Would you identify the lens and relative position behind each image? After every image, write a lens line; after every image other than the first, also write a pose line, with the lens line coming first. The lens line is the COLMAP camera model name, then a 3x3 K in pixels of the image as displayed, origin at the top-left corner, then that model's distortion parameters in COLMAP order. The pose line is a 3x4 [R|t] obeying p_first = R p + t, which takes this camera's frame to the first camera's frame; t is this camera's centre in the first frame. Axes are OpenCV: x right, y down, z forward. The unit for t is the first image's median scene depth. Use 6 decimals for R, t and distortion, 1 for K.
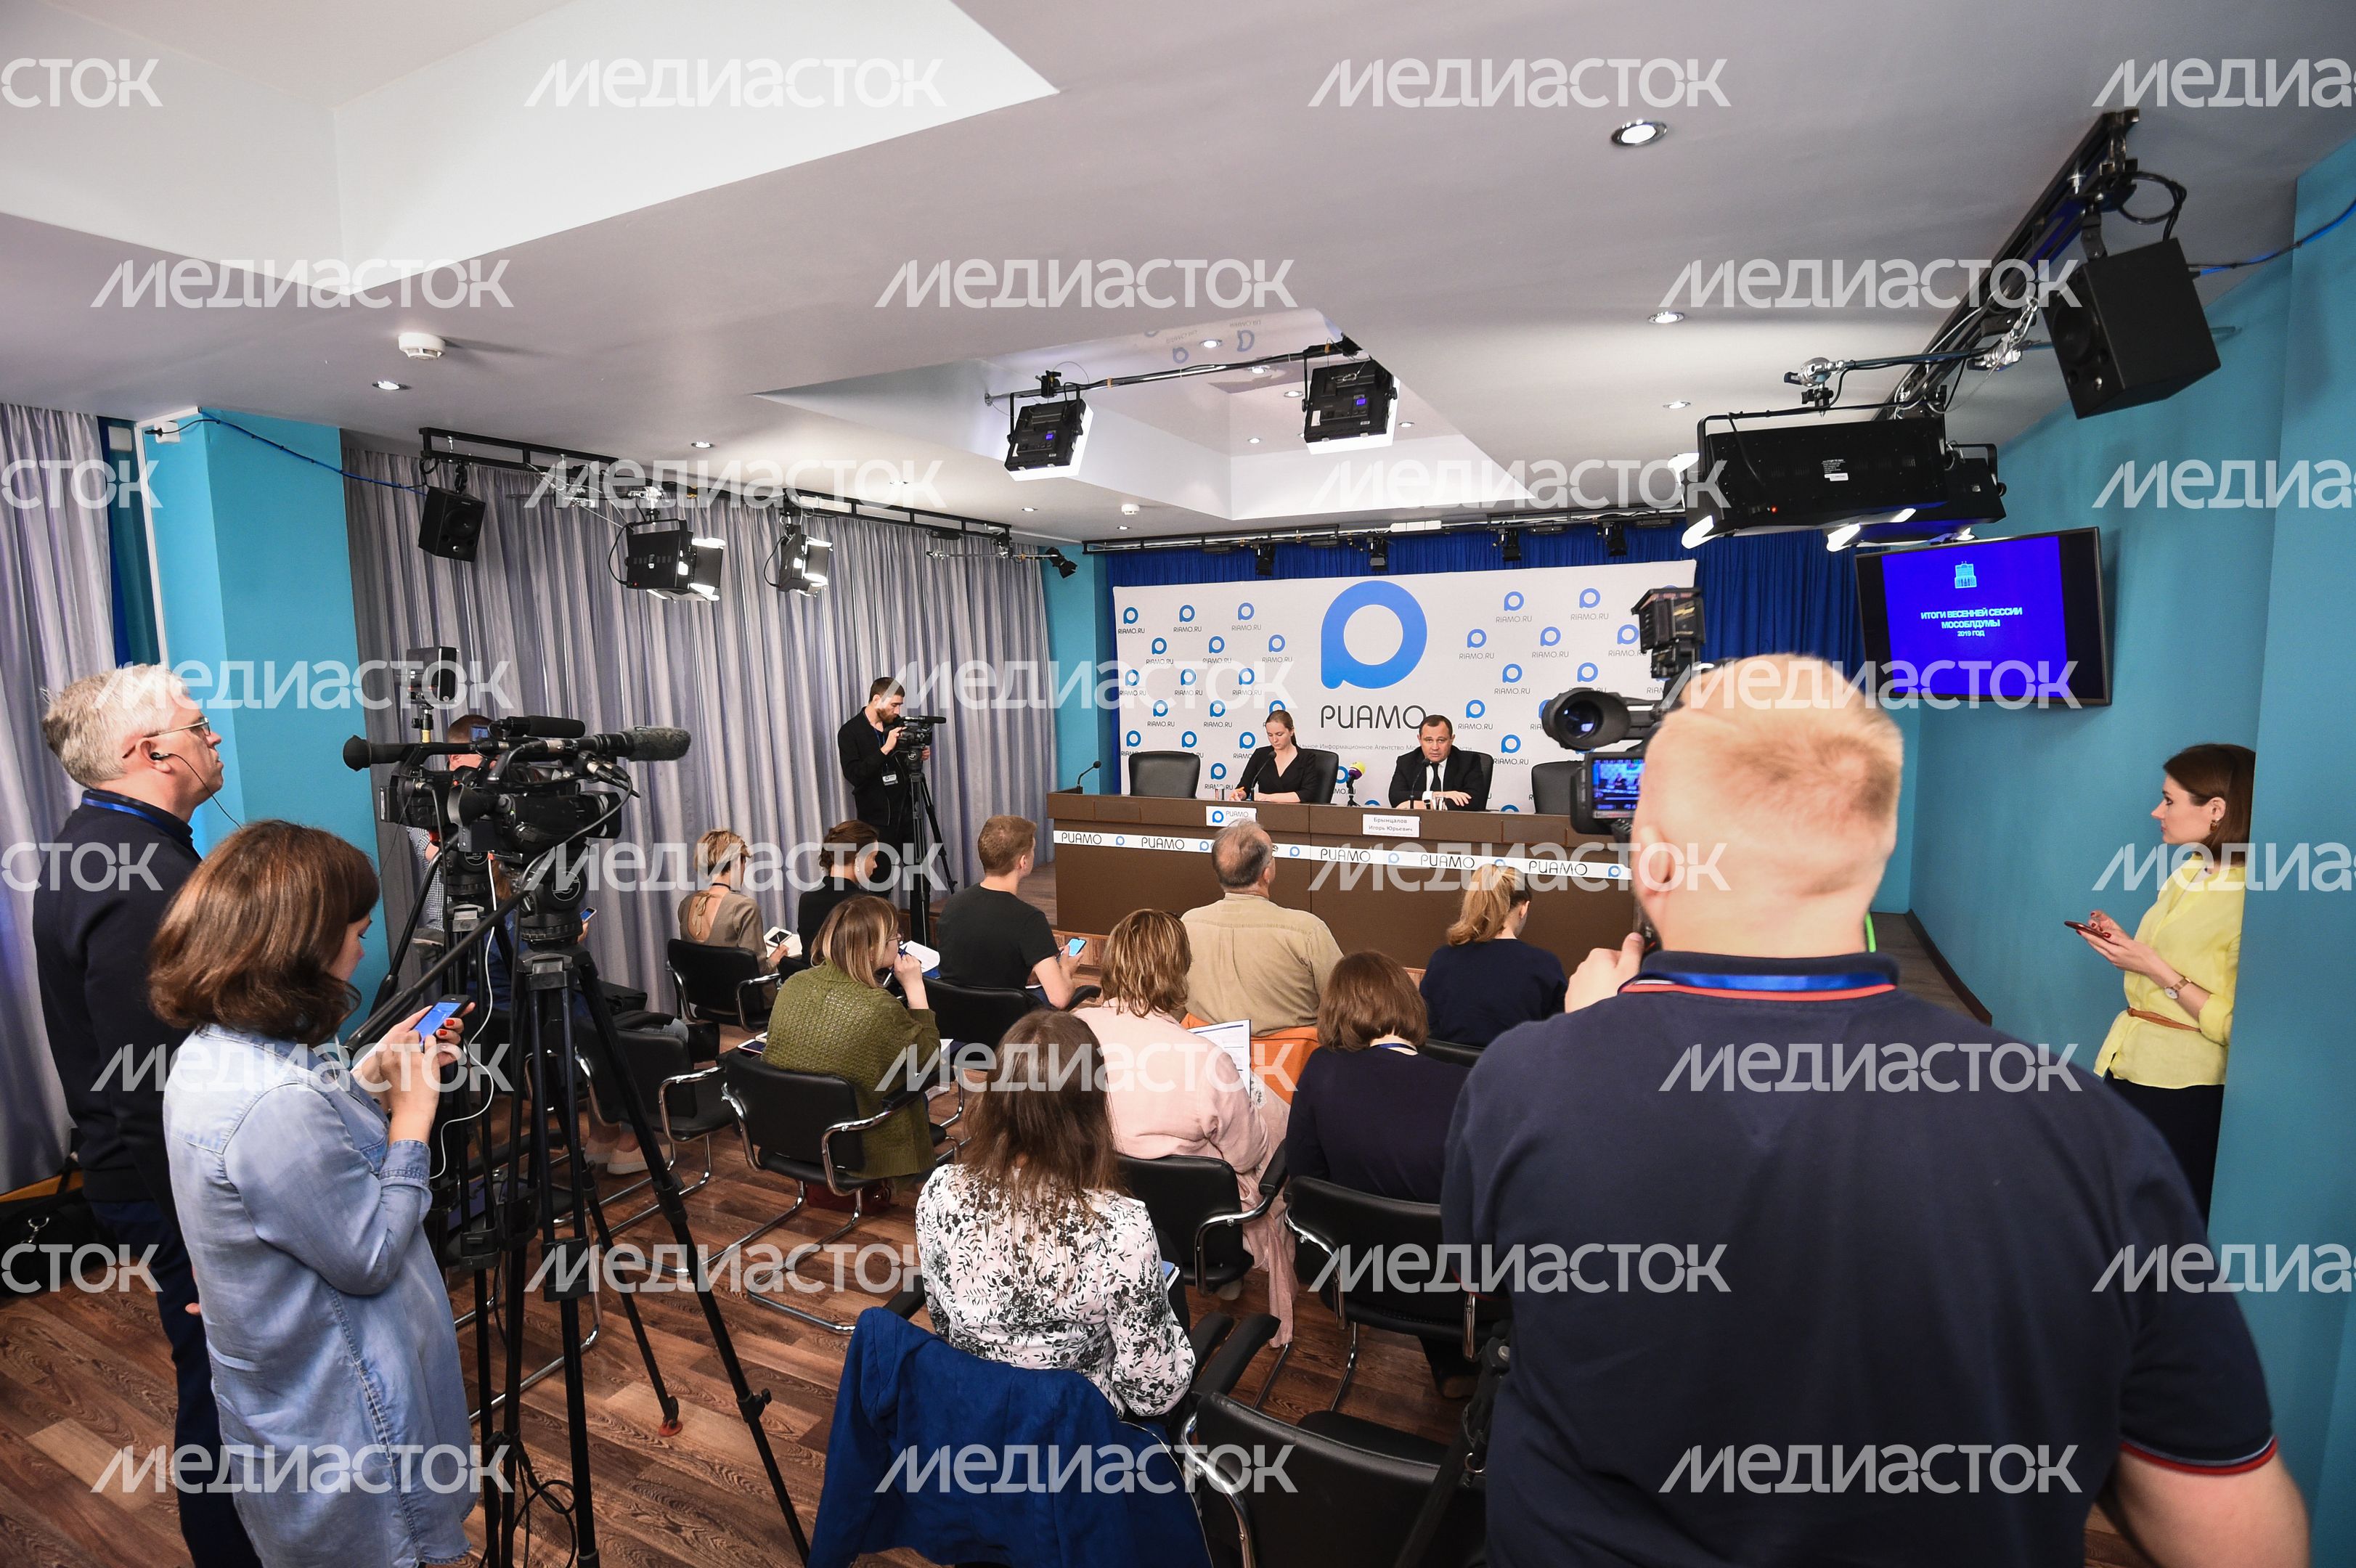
lens RADIAL K [[1087.6, 0, 1178.0], [0, 1087.6, 784.0], [0, 0, 1]] dist [0.001475, -0.022921]
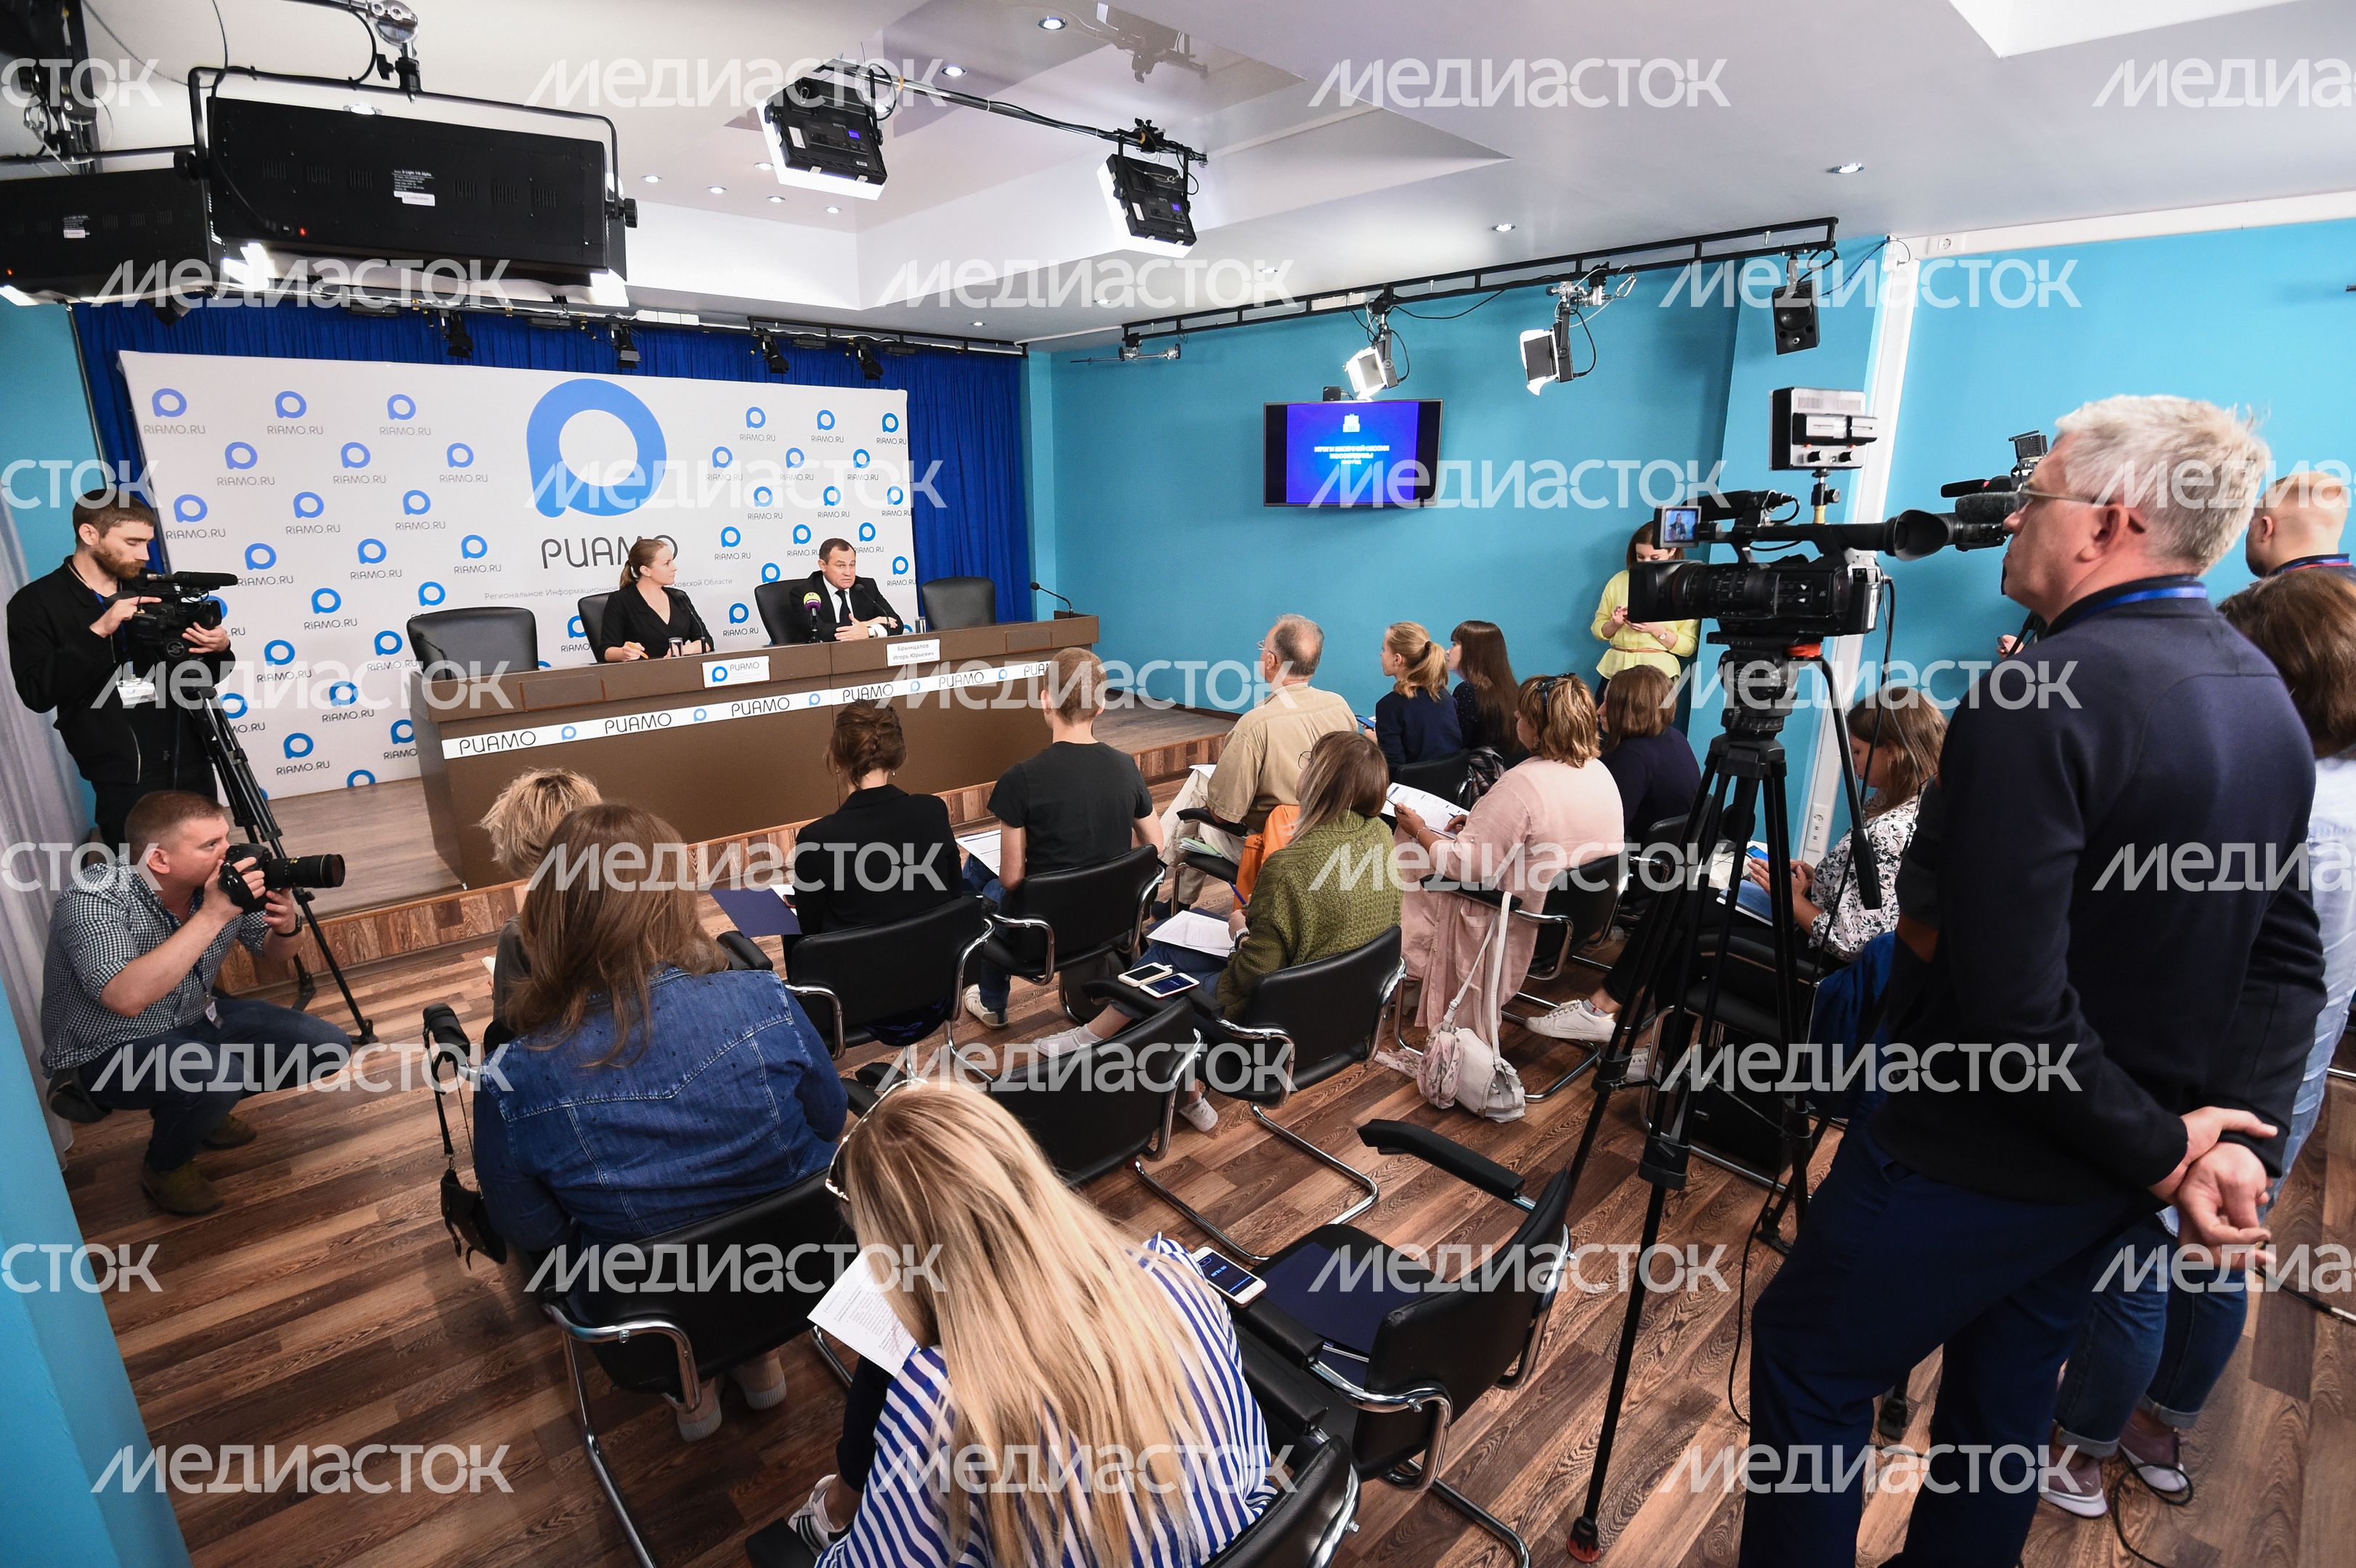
lens RADIAL K [[1087.6, 0, 1178.0], [0, 1087.6, 784.0], [0, 0, 1]] dist [0.001475, -0.022921]
pose [[0.402078, -0.224414, 0.887678, -0.503278], [0.101236, 0.974450, 0.200495, -0.014087], [-0.909991, 0.009250, 0.414524, 0.327149]]
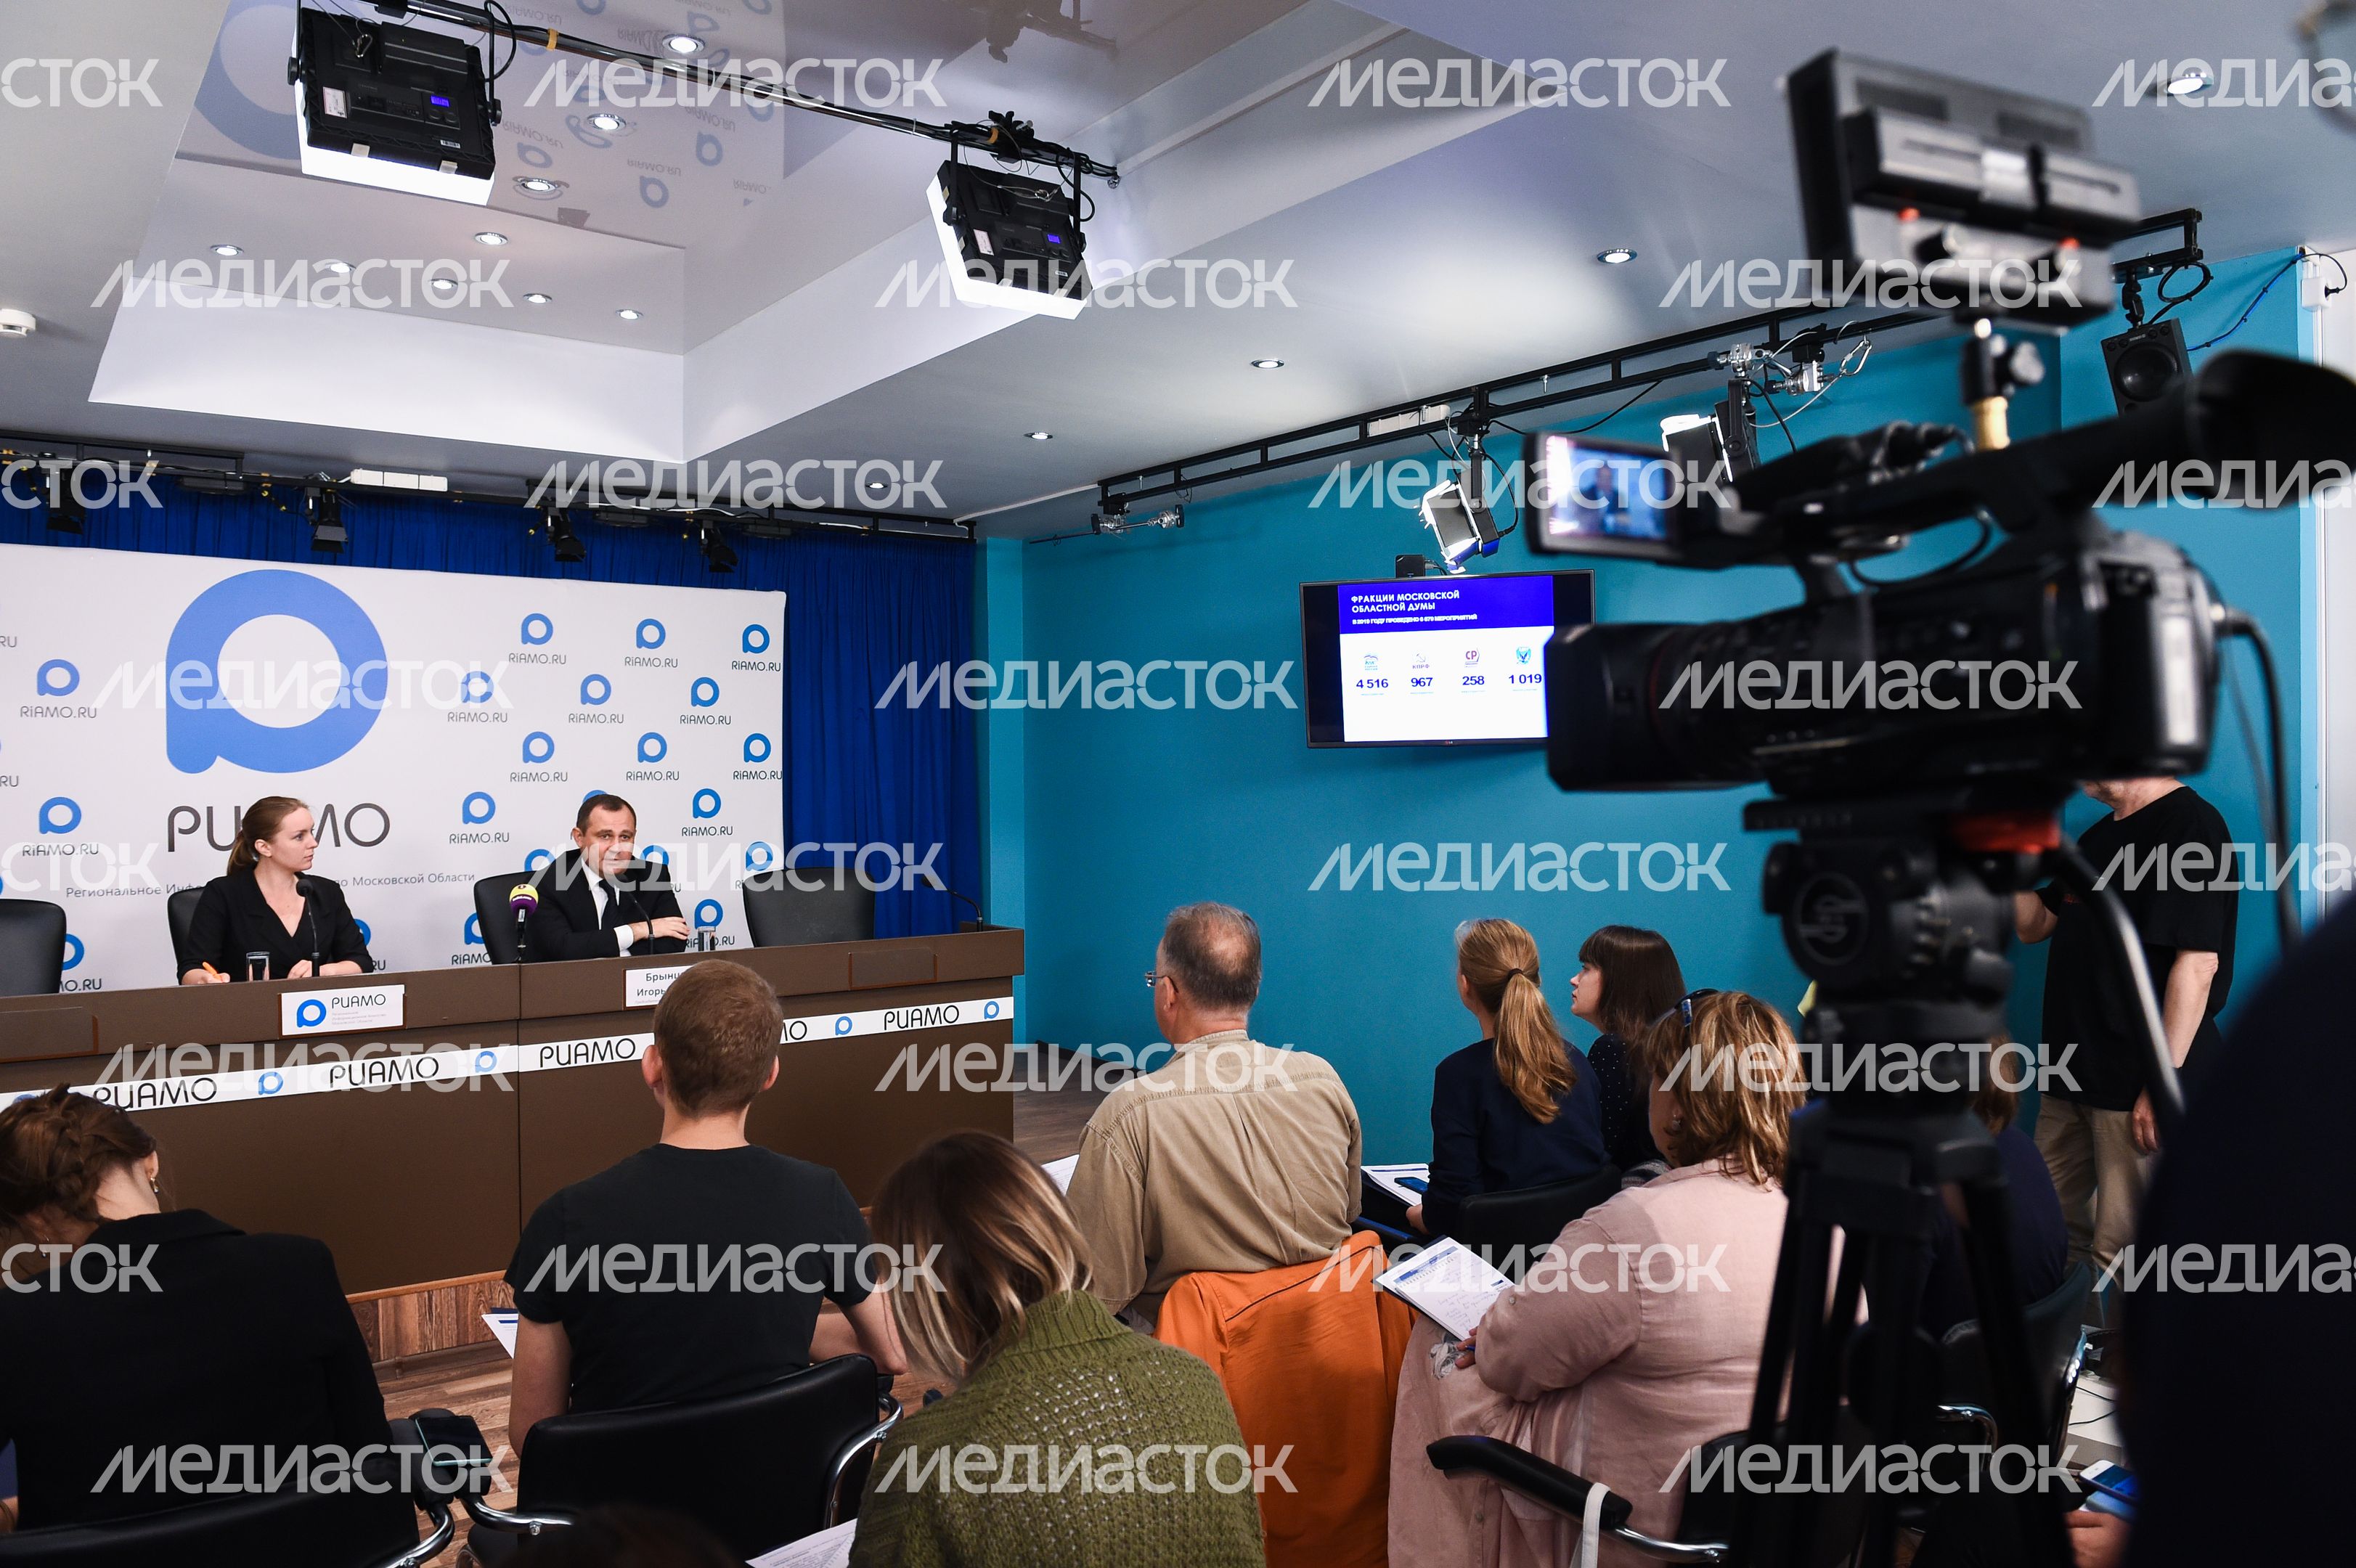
lens RADIAL K [[1642.8, 0, 1192.3], [0, 1642.8, 785.1], [0, 0, 1]] dist [-0.038329, 0.001168]
pose [[0.485435, 0.010249, 0.874213, -0.350221], [0.102356, 0.992389, -0.068471, 0.019678], [-0.868261, 0.122719, 0.480691, 0.292824]]
